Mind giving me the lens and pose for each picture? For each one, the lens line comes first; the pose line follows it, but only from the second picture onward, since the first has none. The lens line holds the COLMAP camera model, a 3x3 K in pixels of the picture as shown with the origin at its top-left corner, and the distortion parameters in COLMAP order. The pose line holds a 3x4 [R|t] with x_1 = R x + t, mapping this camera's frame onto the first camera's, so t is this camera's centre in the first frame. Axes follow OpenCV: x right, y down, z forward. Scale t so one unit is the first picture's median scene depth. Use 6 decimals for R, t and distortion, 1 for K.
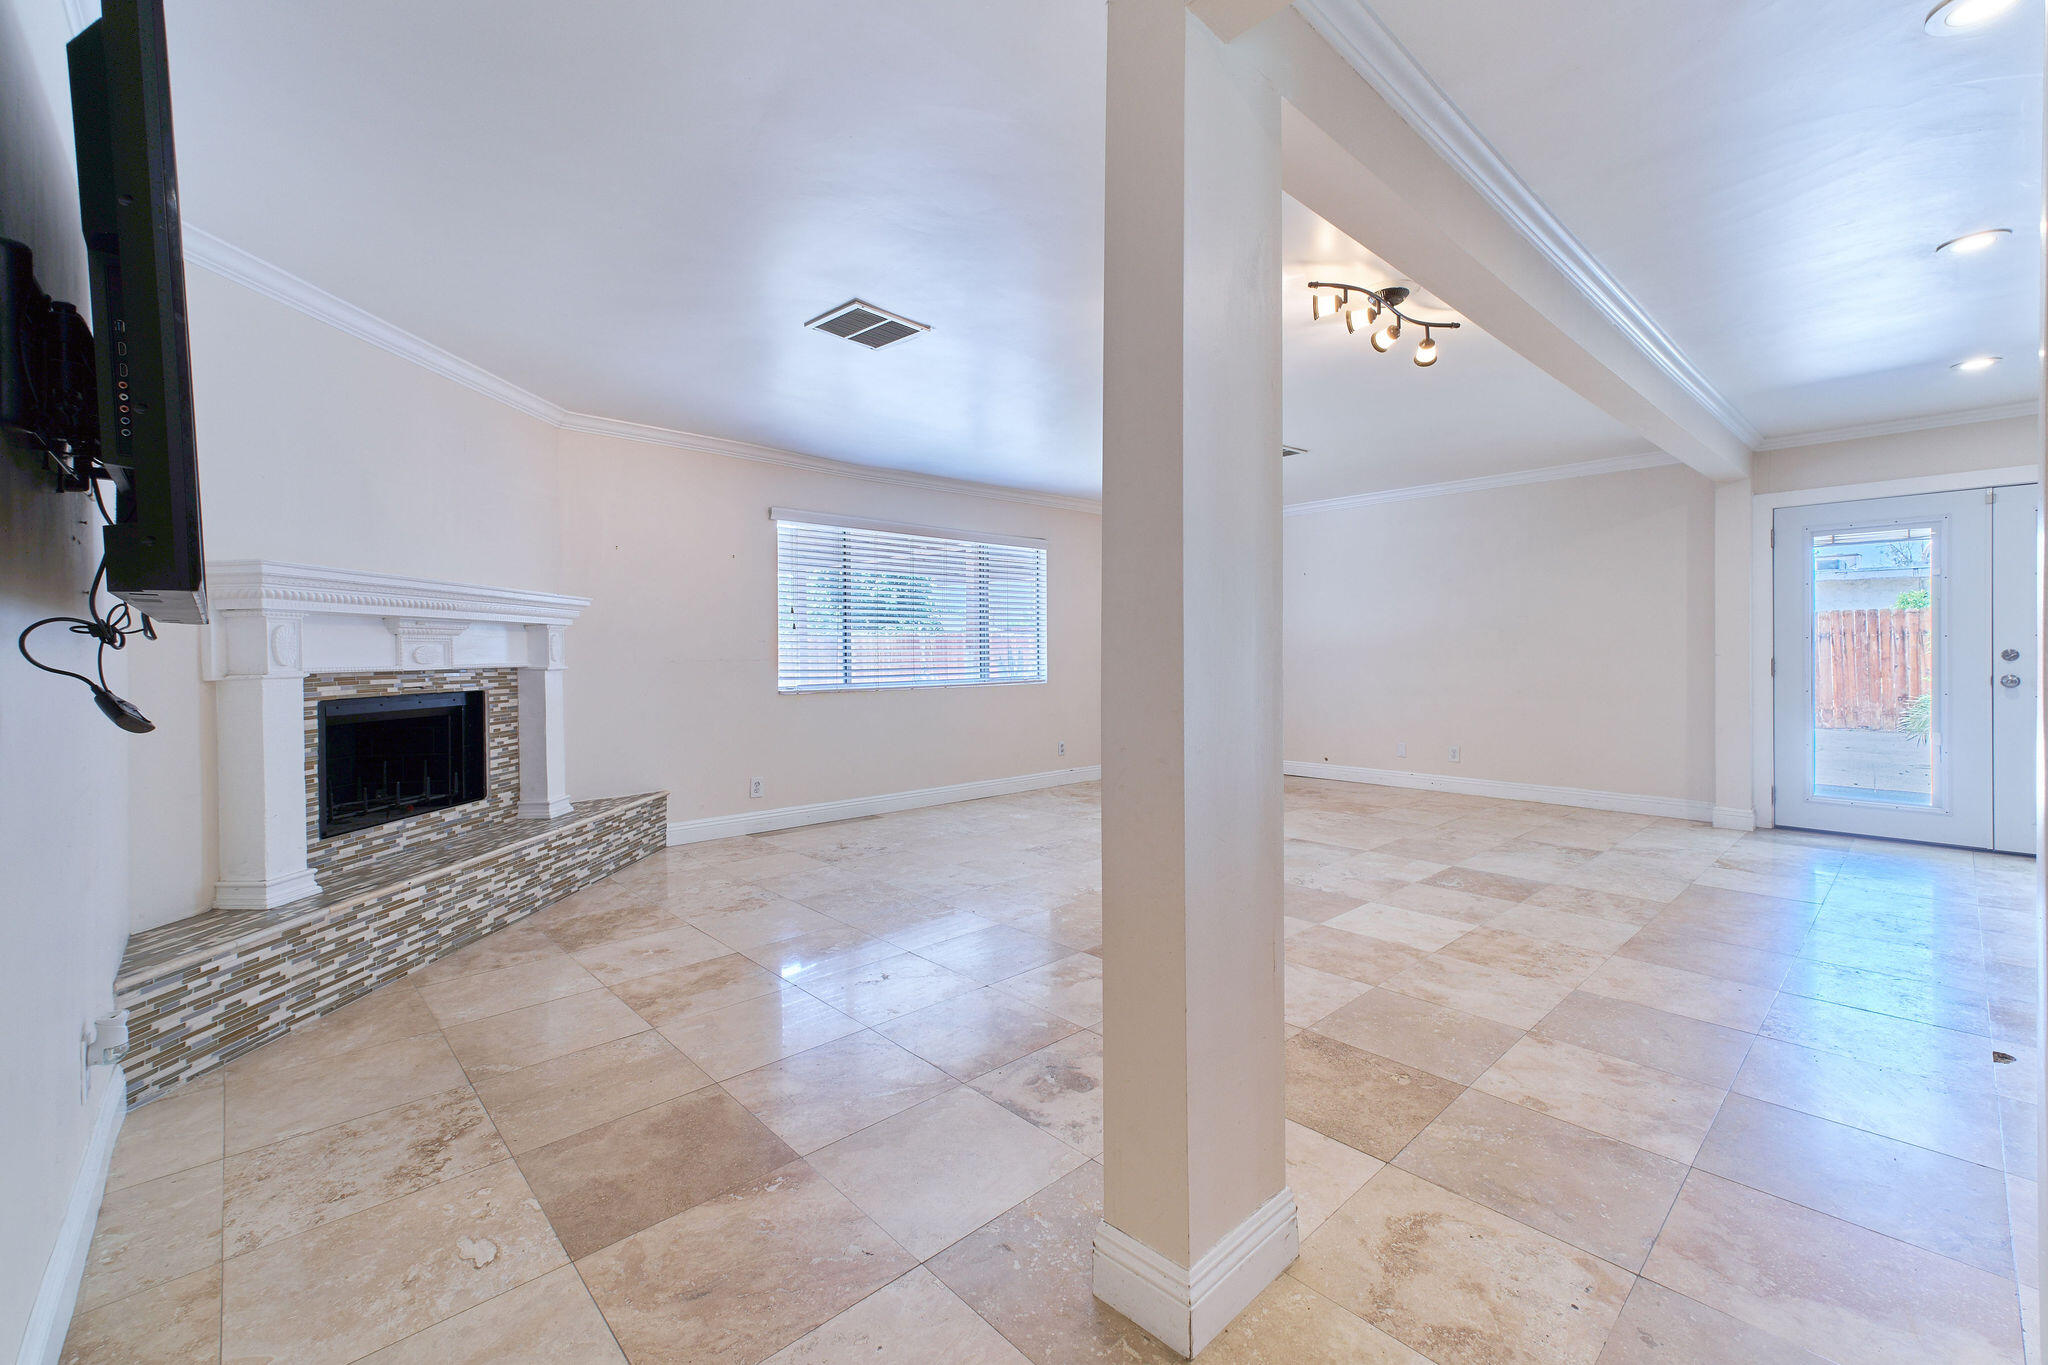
lens RADIAL K [[854.5, 0, 1047.8], [0, 854.5, 656.7], [0, 0, 1]] dist [0.012718, 0.000199]
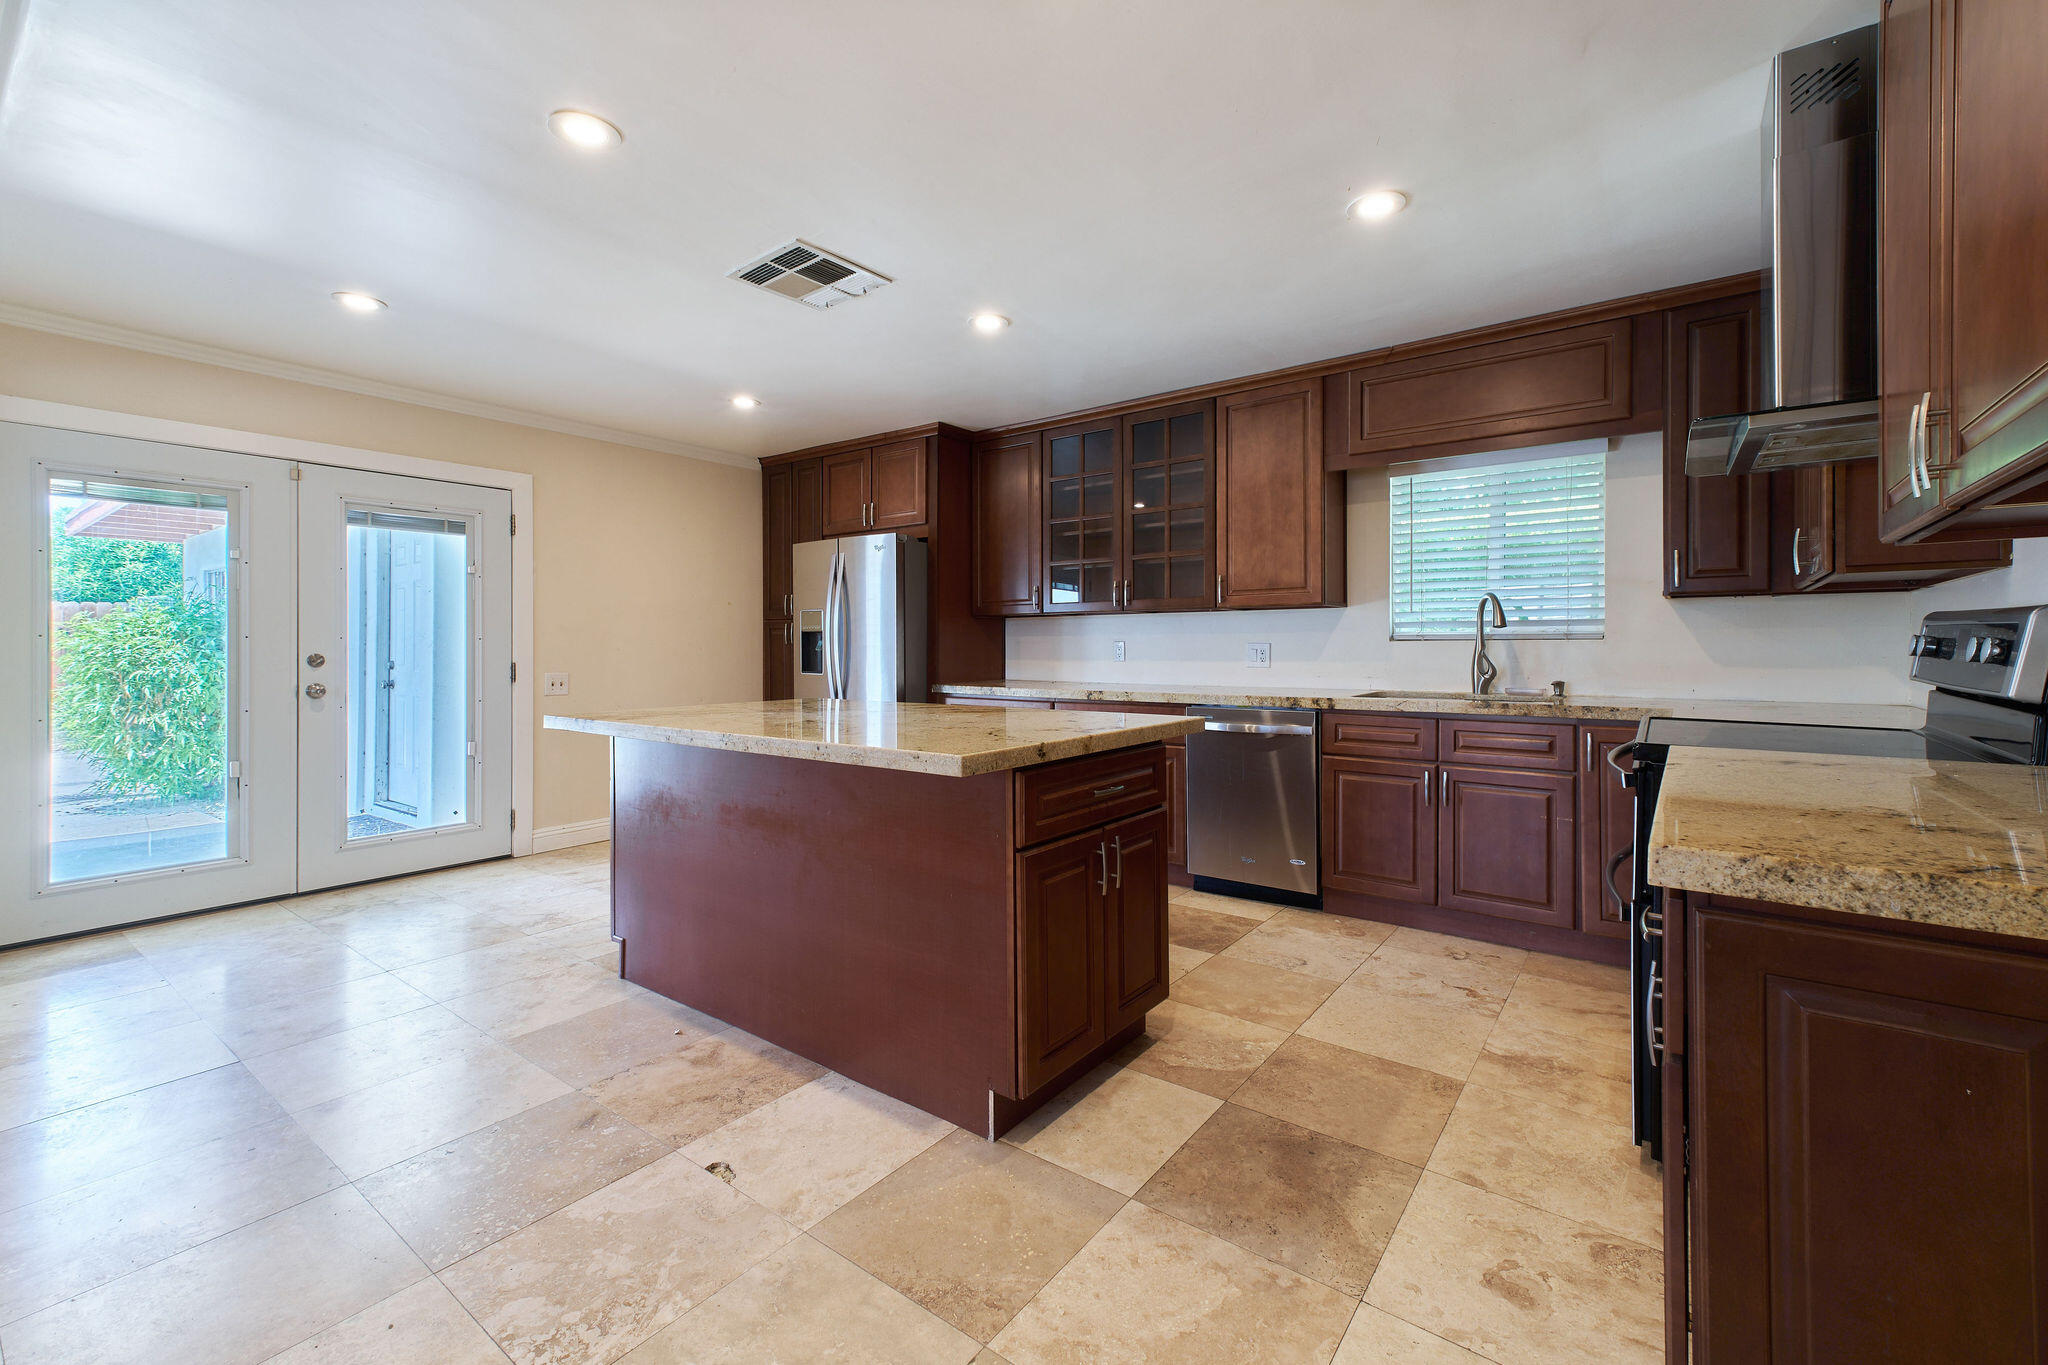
lens RADIAL K [[850.6, 0, 1048.4], [0, 850.6, 648.0], [0, 0, 1]] dist [0.012599, 0.000612]
pose [[-0.172894, 0.006478, 0.984919, 0.202085], [0.008962, 0.999947, -0.005003, -0.004957], [-0.984900, 0.007962, -0.172943, 0.609646]]
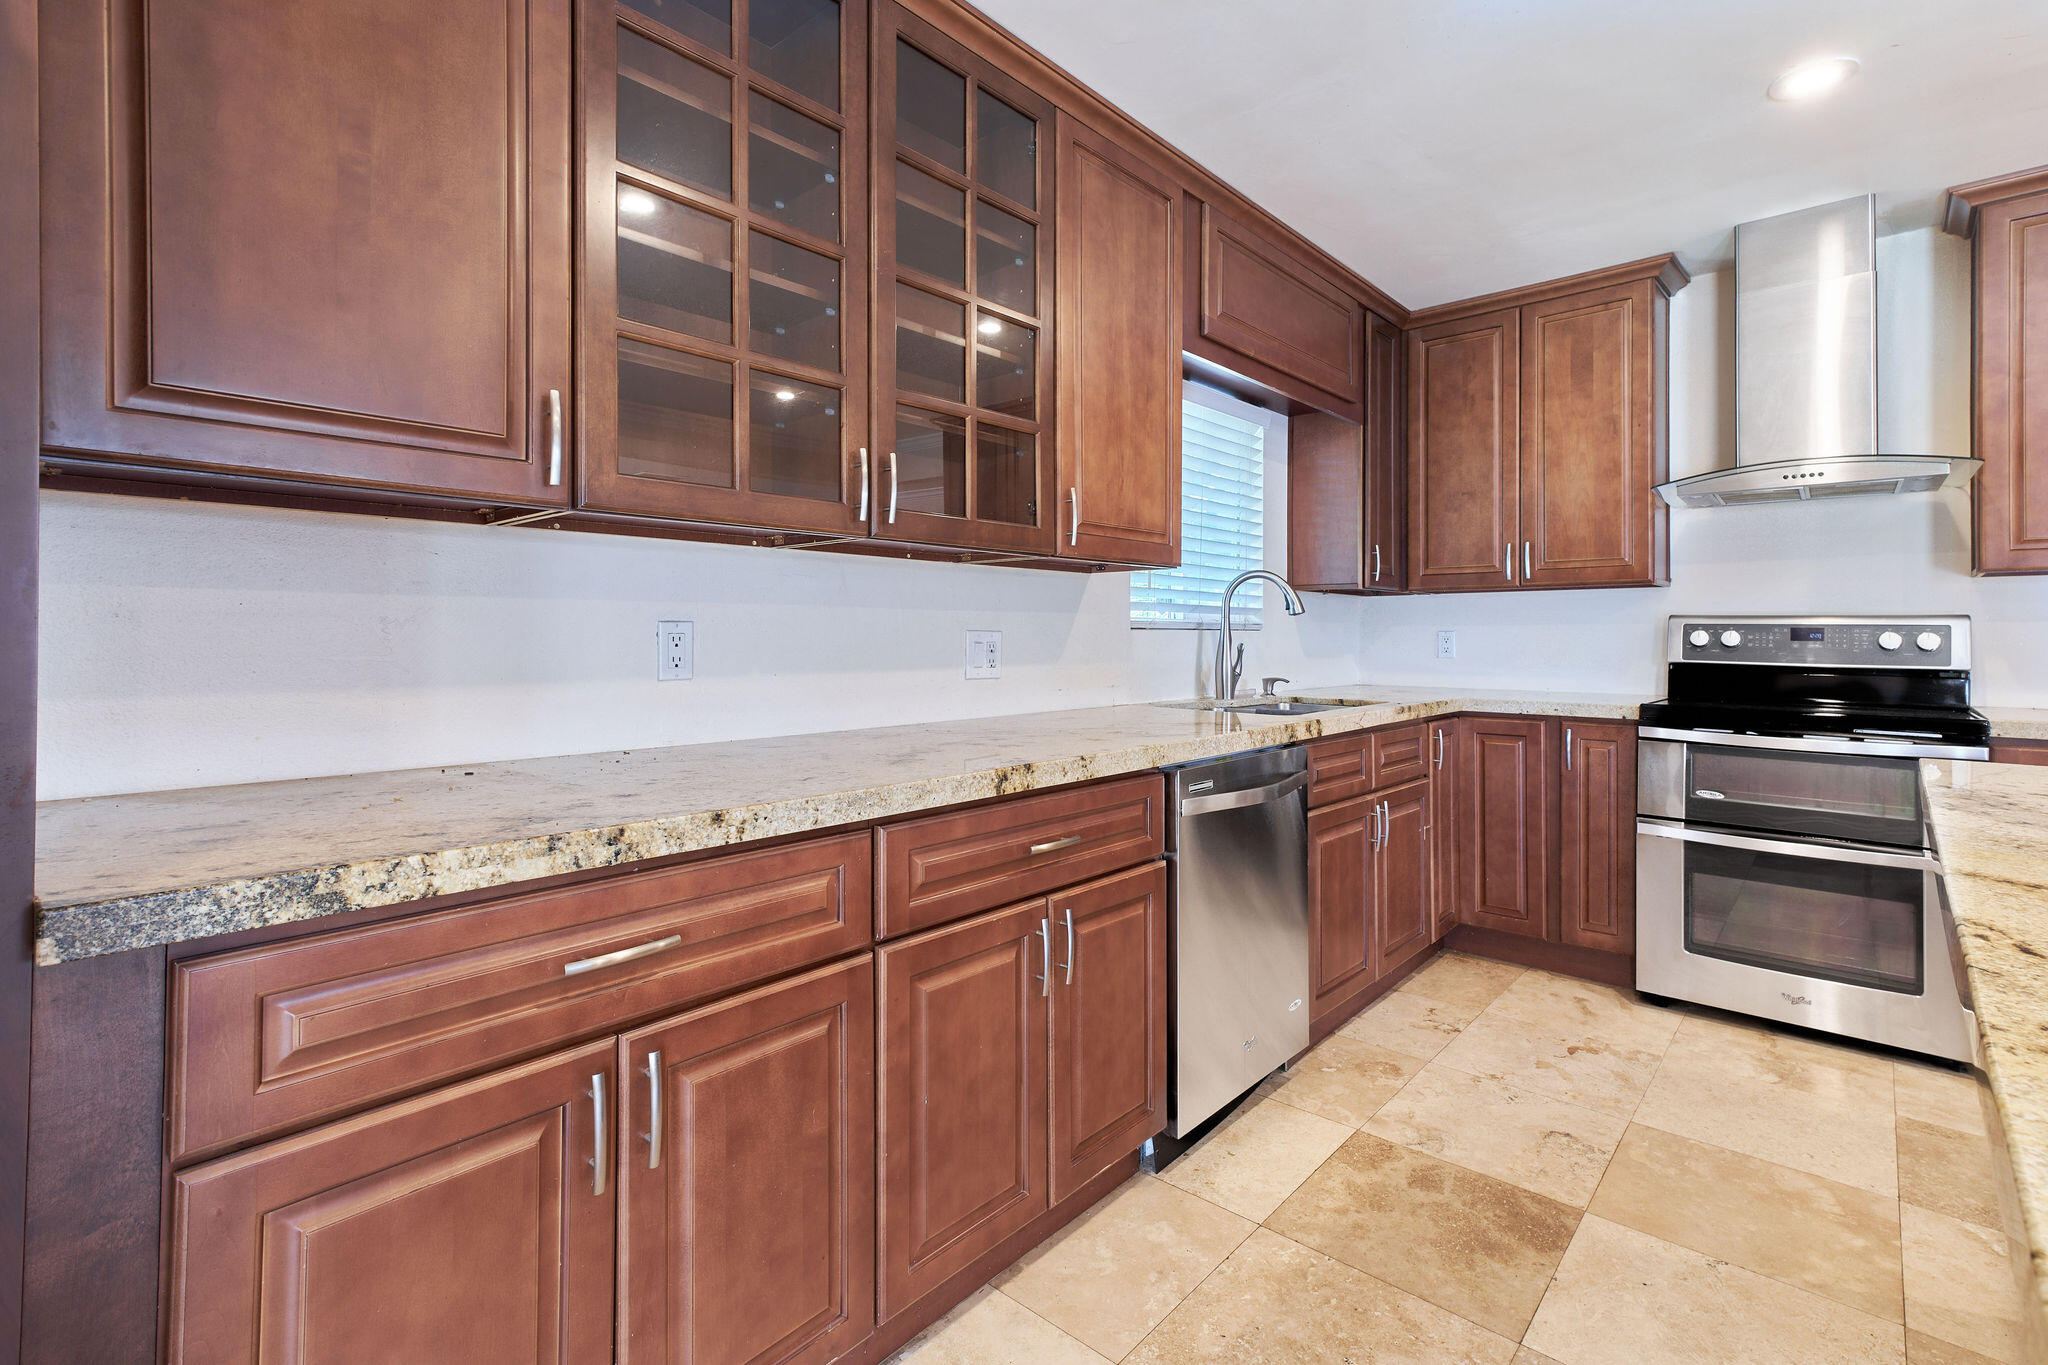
lens RADIAL K [[941.5, 0, 1050.9], [0, 941.5, 630.9], [0, 0, 1]] dist [0.014427, -0.000335]
pose [[-0.995679, 0.005572, -0.092699, 1.490588], [0.005667, 0.999984, -0.000758, -0.015071], [0.092693, -0.001280, -0.995694, 0.802296]]
